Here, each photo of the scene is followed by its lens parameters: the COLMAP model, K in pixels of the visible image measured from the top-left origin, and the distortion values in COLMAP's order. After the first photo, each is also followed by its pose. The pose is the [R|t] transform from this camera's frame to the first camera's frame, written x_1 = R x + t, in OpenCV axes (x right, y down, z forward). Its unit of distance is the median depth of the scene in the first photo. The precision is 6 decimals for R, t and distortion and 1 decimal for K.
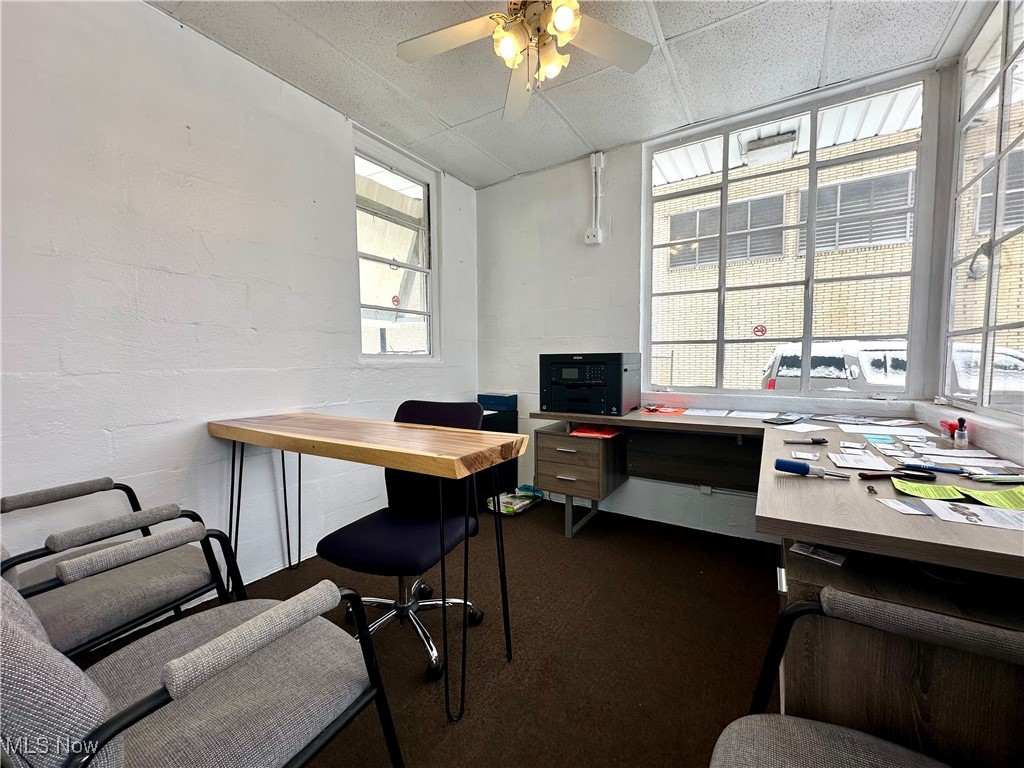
lens RADIAL K [[409.0, 0, 512.0], [0, 409.0, 384.0], [0, 0, 1]] dist [0.000146, -0.000484]
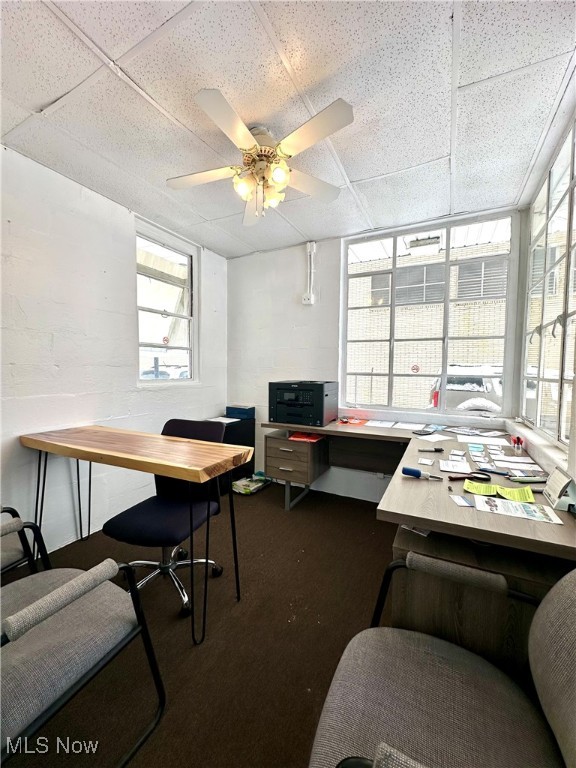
lens RADIAL K [[306.7, 0, 288.0], [0, 306.7, 384.0], [0, 0, 1]] dist [0.000146, -0.000484]
pose [[0.995436, 0.012274, 0.094637, 0.037042], [-0.011410, 0.999888, -0.009665, -0.062895], [-0.094745, 0.008541, 0.995465, -0.081783]]
